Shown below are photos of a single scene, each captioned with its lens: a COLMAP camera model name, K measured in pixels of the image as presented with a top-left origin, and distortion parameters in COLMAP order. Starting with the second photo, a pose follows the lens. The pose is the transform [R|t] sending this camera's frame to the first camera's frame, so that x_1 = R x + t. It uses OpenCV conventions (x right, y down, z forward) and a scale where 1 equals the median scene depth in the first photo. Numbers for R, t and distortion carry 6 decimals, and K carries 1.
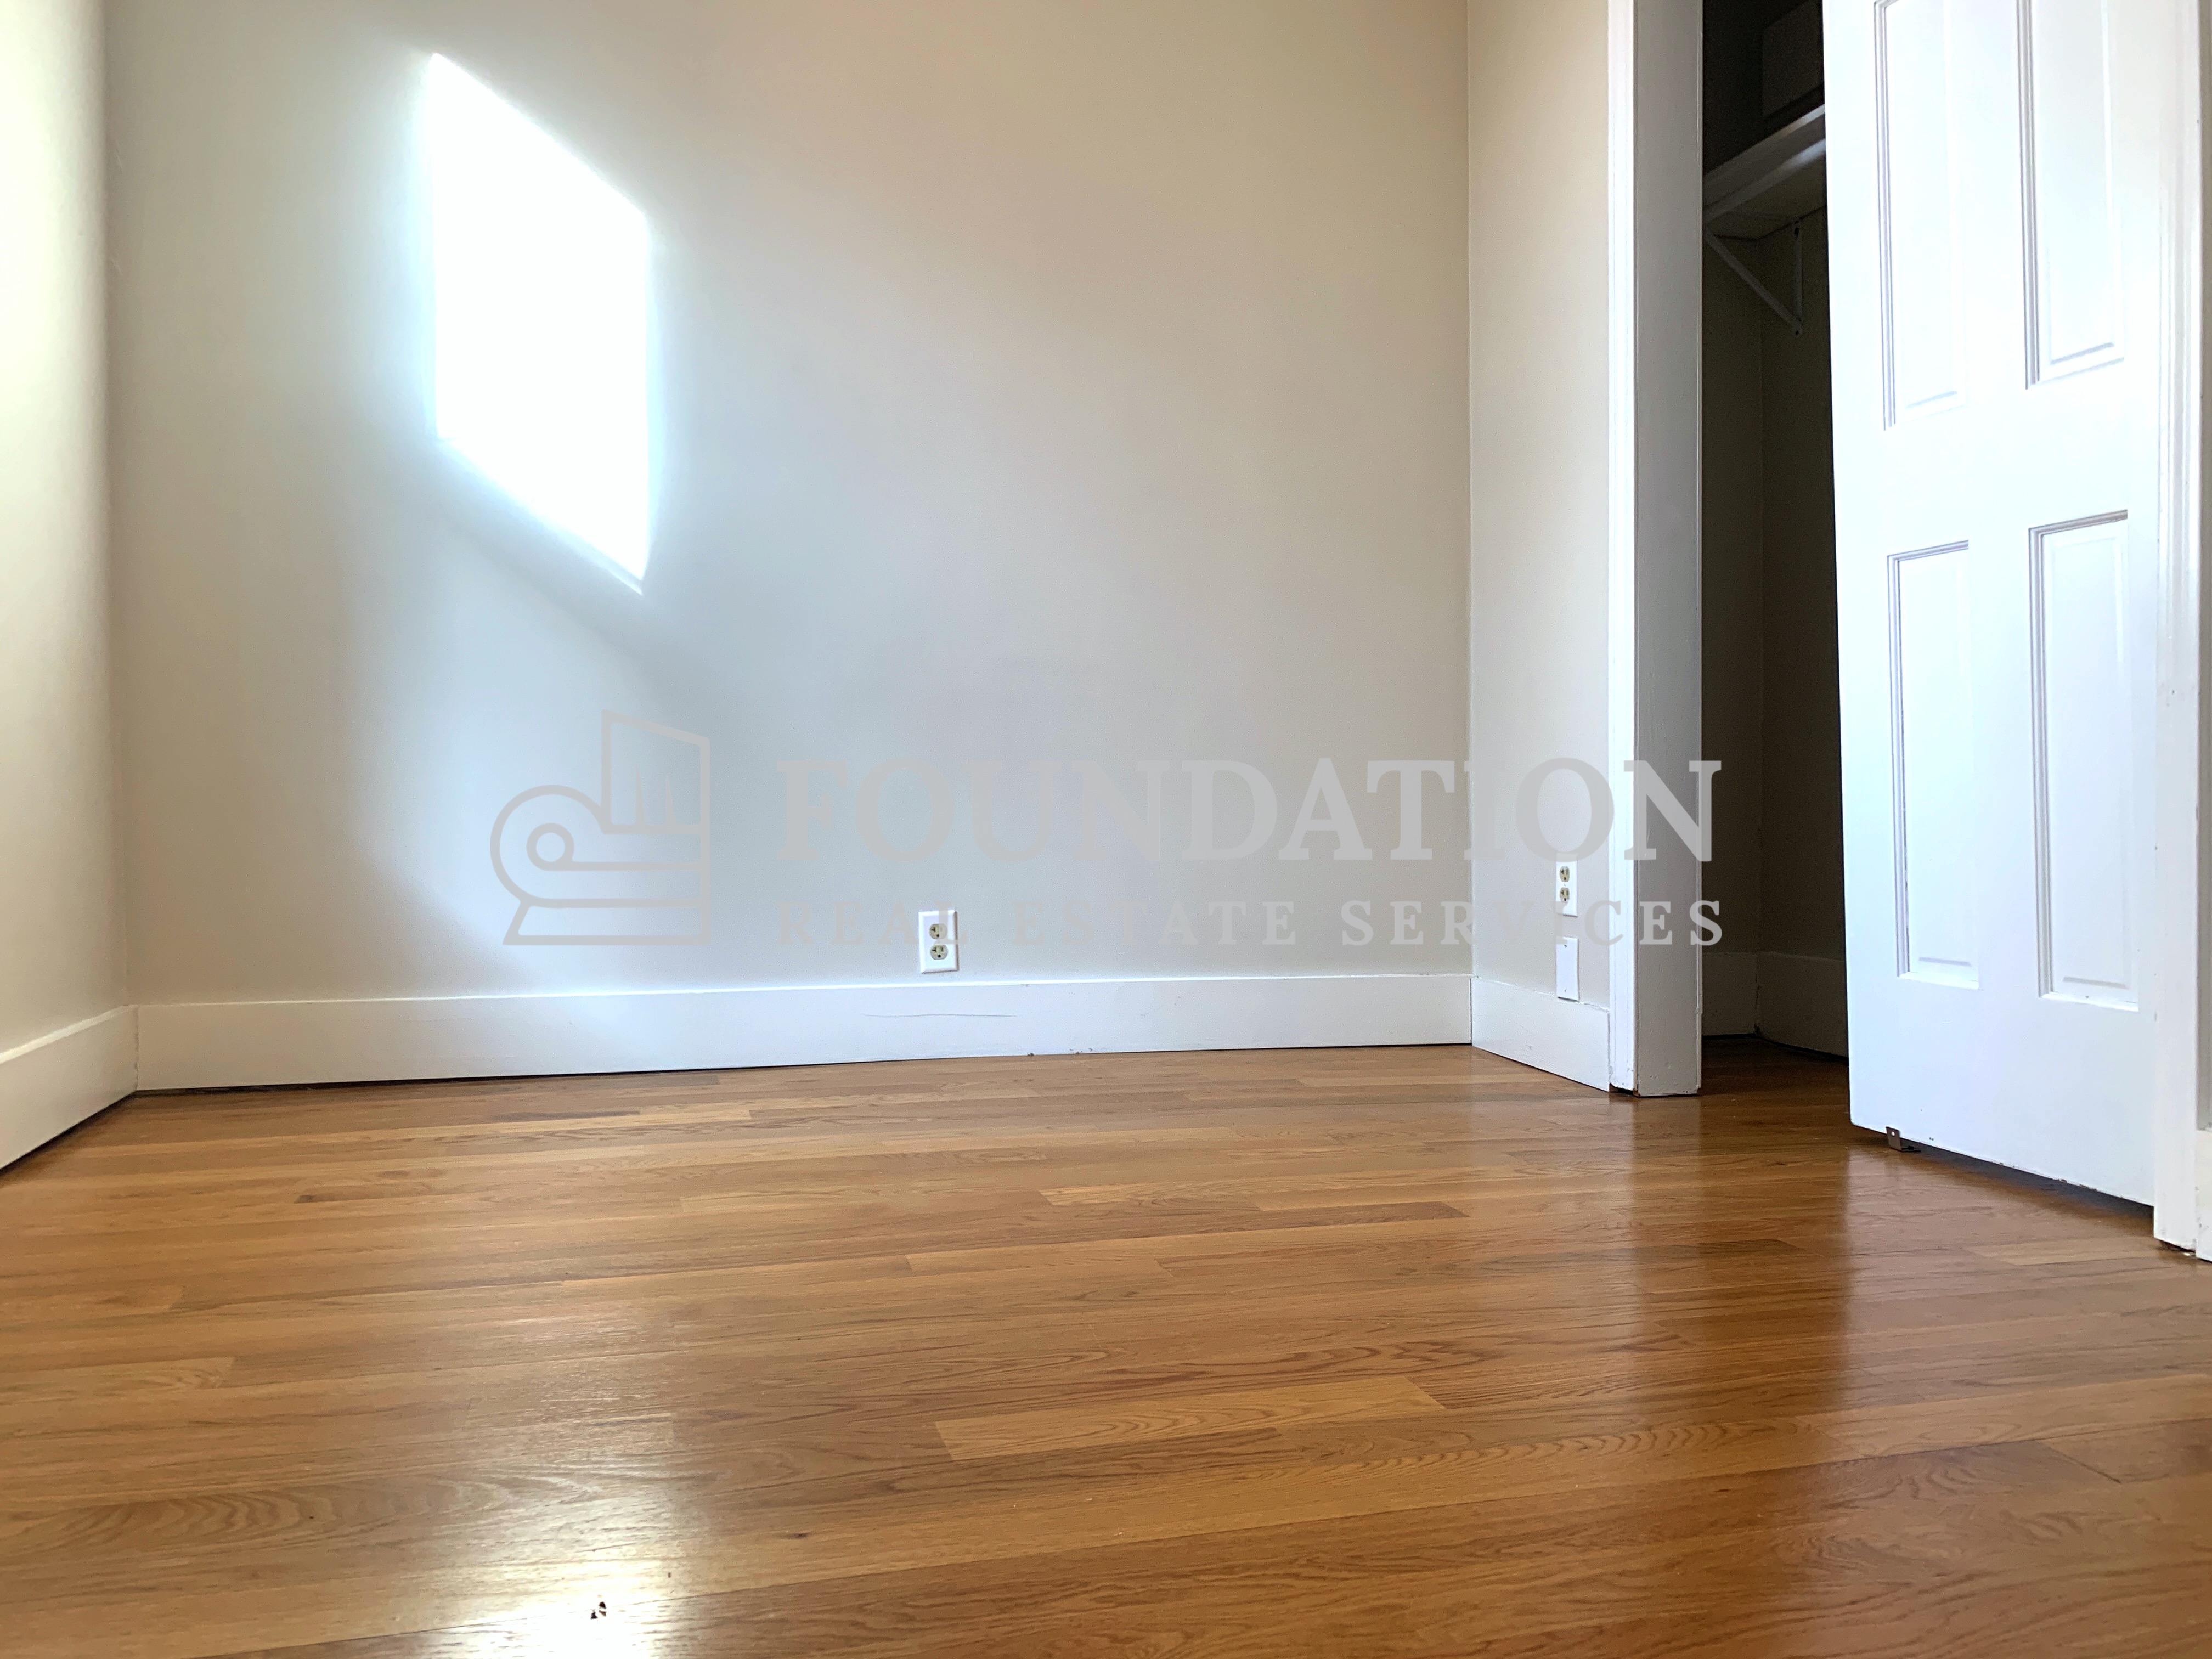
lens RADIAL K [[1690.2, 0, 1096.6], [0, 1690.2, 823.5], [0, 0, 1]] dist [0.016710, -0.028866]
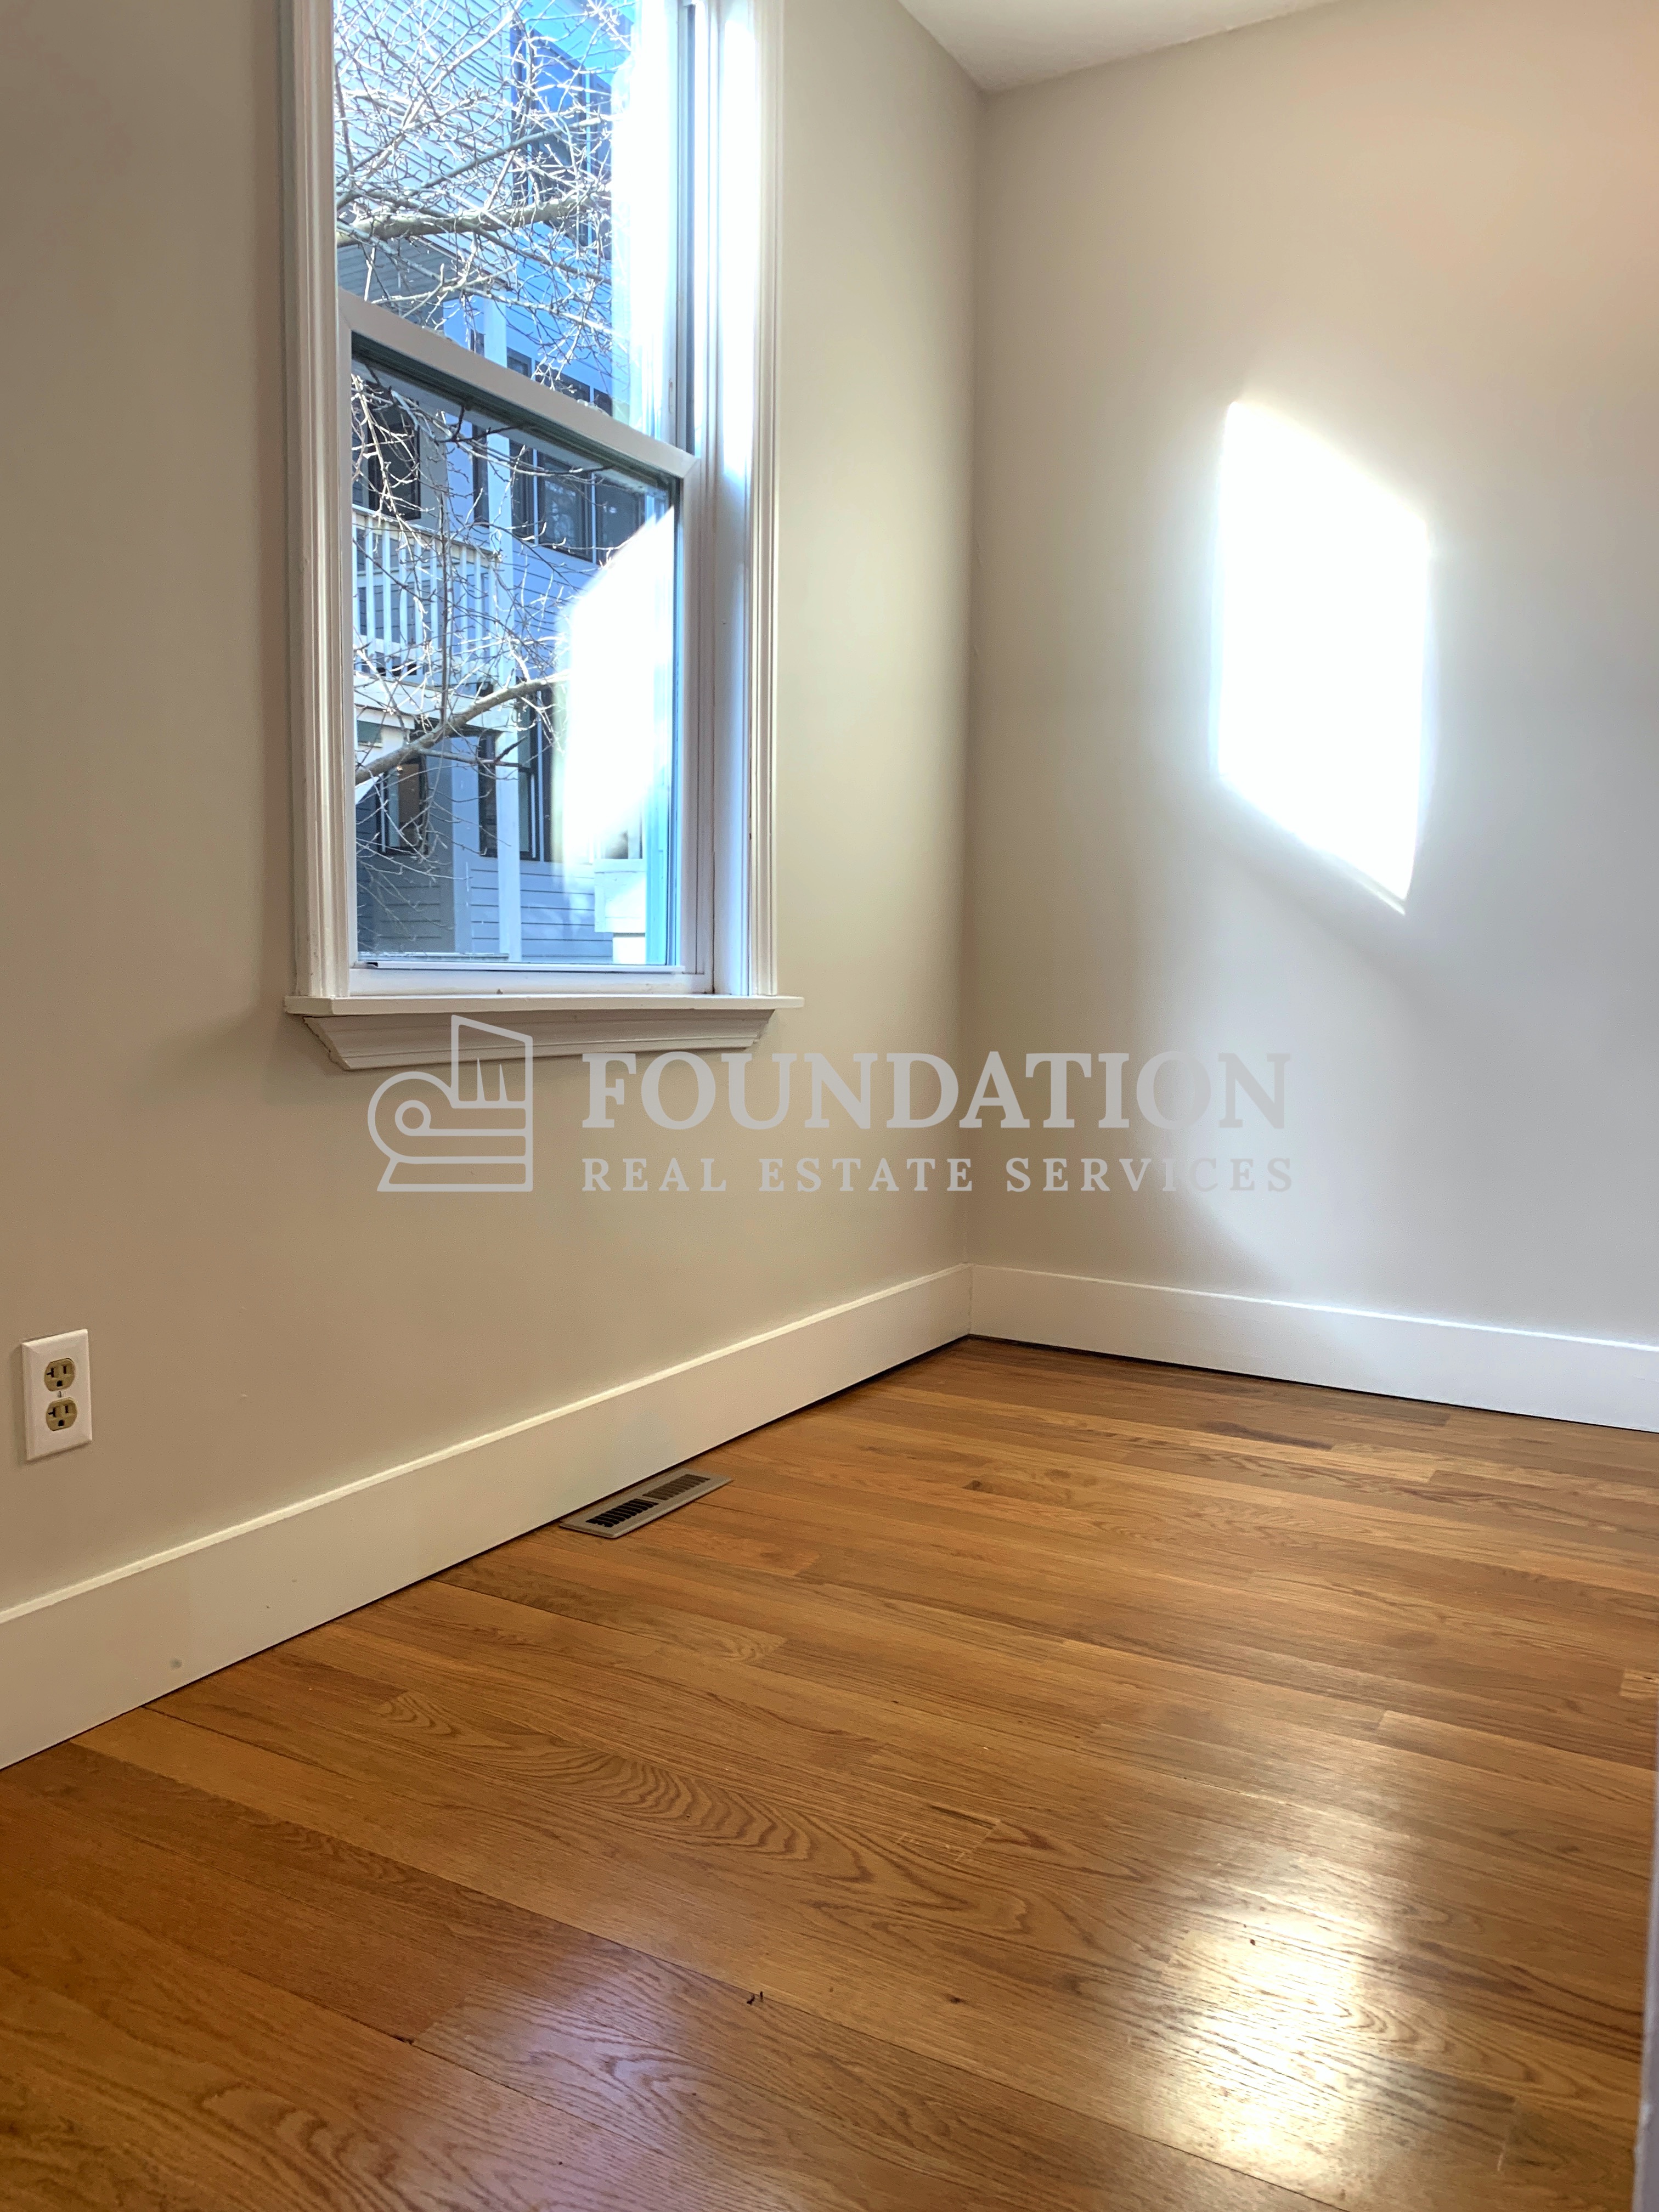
lens RADIAL K [[1690.2, 0, 820.9], [0, 1690.2, 1104.5], [0, 0, 1]] dist [0.016710, -0.028866]
pose [[0.714762, 0.071670, -0.695686, 0.251111], [-0.029681, 0.996948, 0.072211, -0.122015], [0.698738, -0.030965, 0.714707, 0.088747]]
